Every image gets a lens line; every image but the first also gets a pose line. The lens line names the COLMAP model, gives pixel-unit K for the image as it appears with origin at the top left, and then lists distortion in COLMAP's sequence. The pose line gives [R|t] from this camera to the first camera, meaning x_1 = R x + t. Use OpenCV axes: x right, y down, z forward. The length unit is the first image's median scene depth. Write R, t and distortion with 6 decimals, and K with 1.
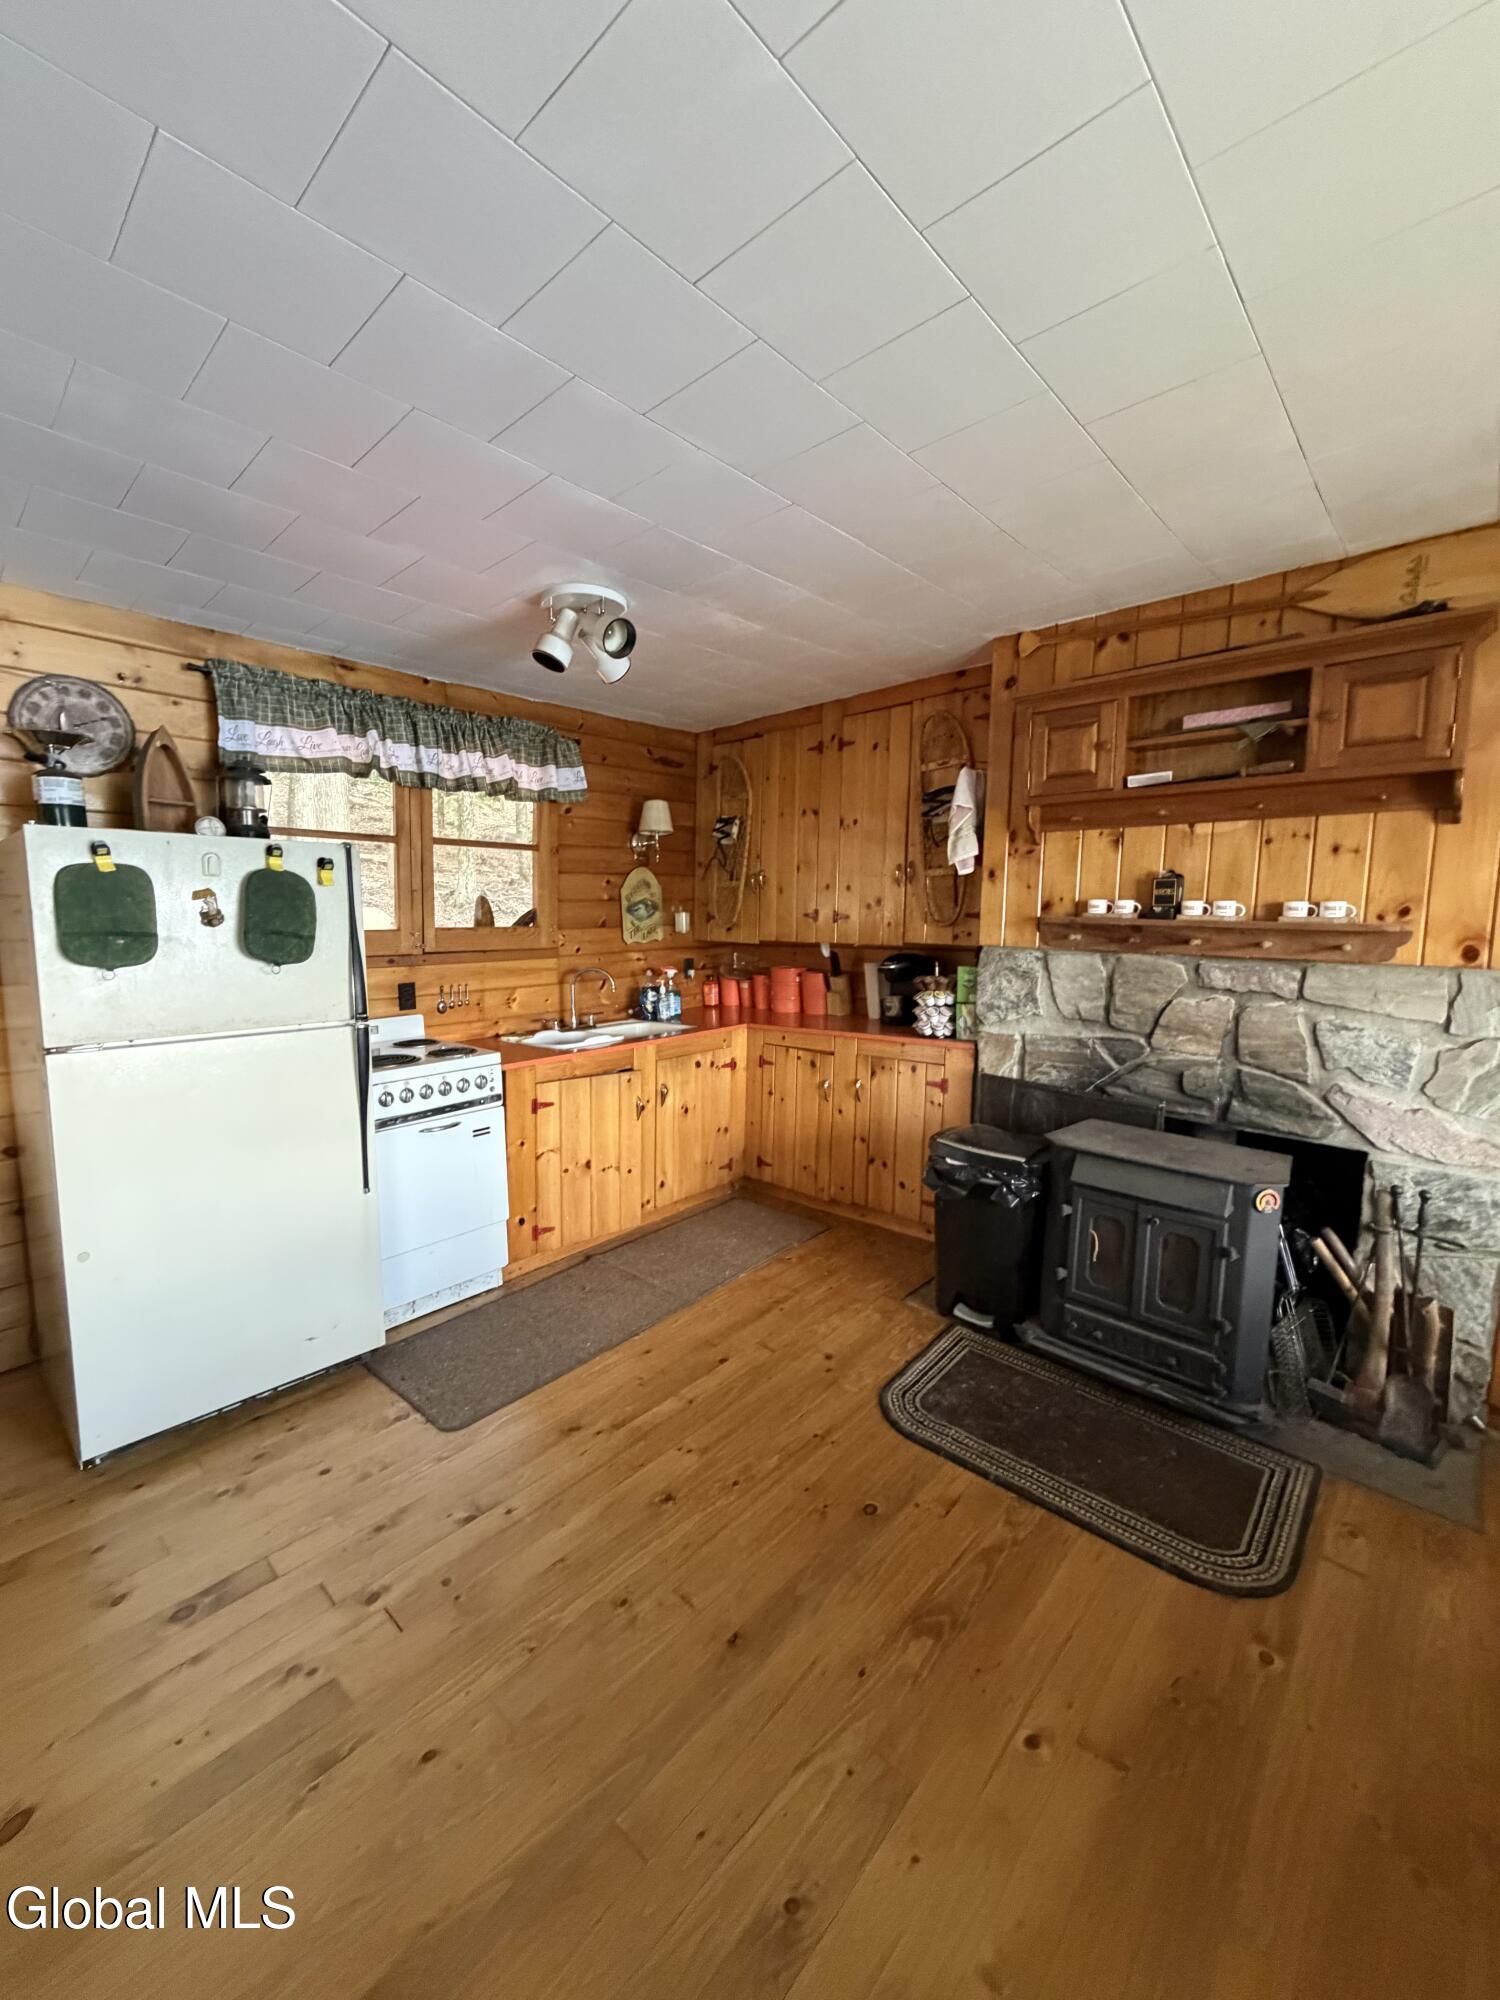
lens RADIAL K [[795.0, 0, 749.1], [0, 795.0, 996.3], [0, 0, 1]] dist [-0.003220, 0.000320]
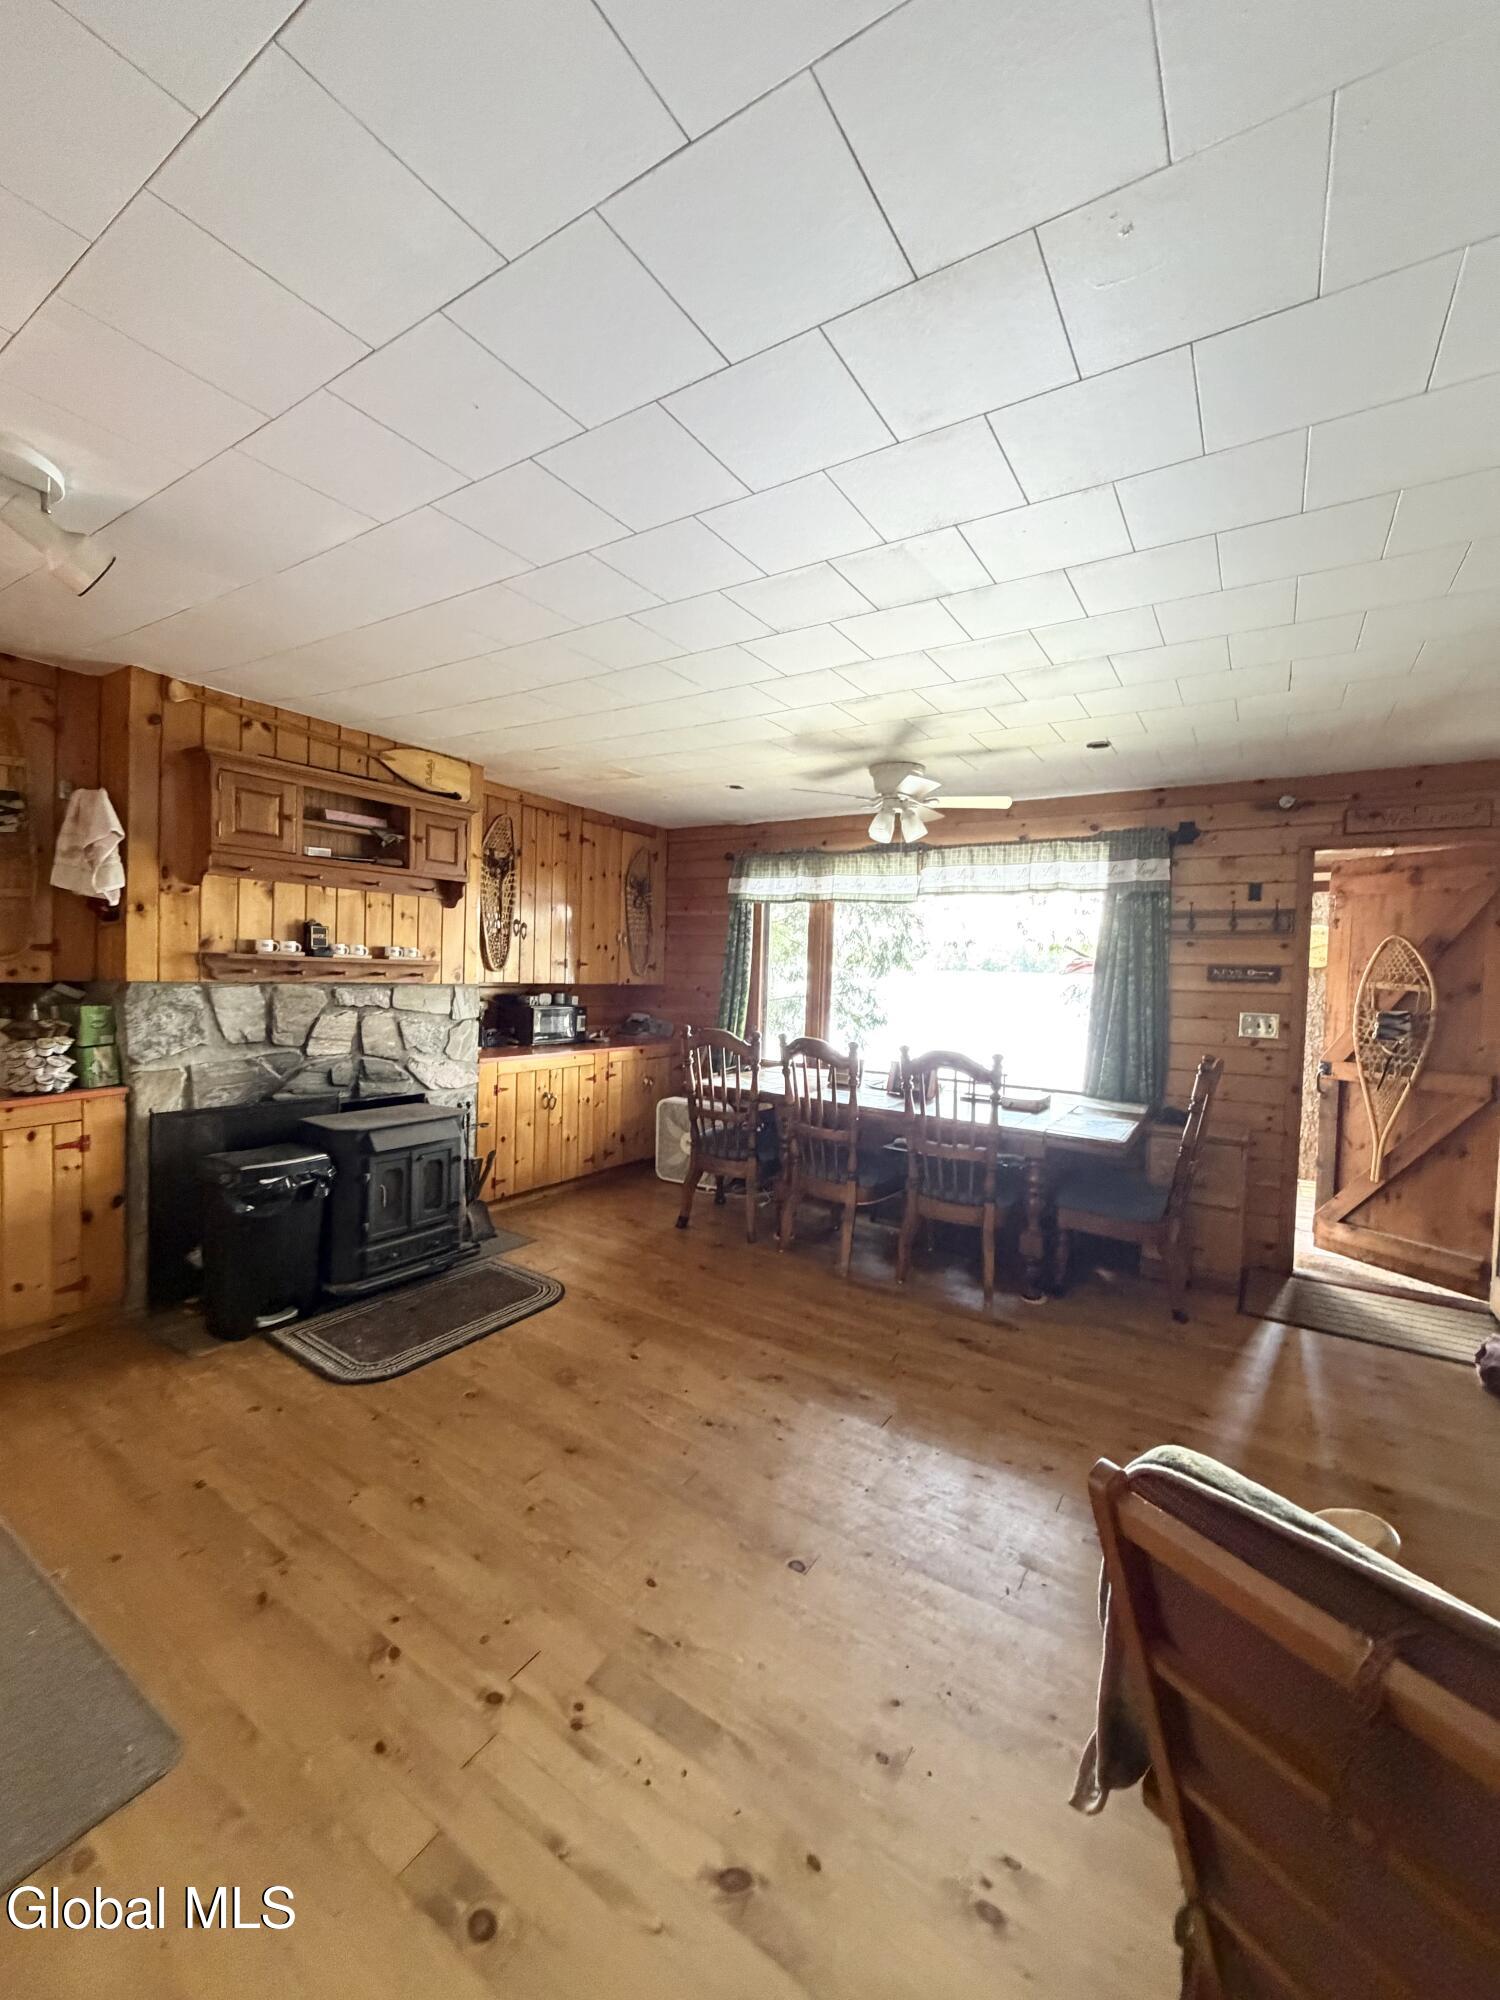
lens RADIAL K [[795.0, 0, 751.6], [0, 795.0, 995.7], [0, 0, 1]] dist [-0.003220, 0.000320]
pose [[-0.171679, -0.051671, 0.983797, -0.877524], [0.069575, 0.995494, 0.064427, -0.064934], [-0.982693, 0.079508, -0.167311, 0.495318]]
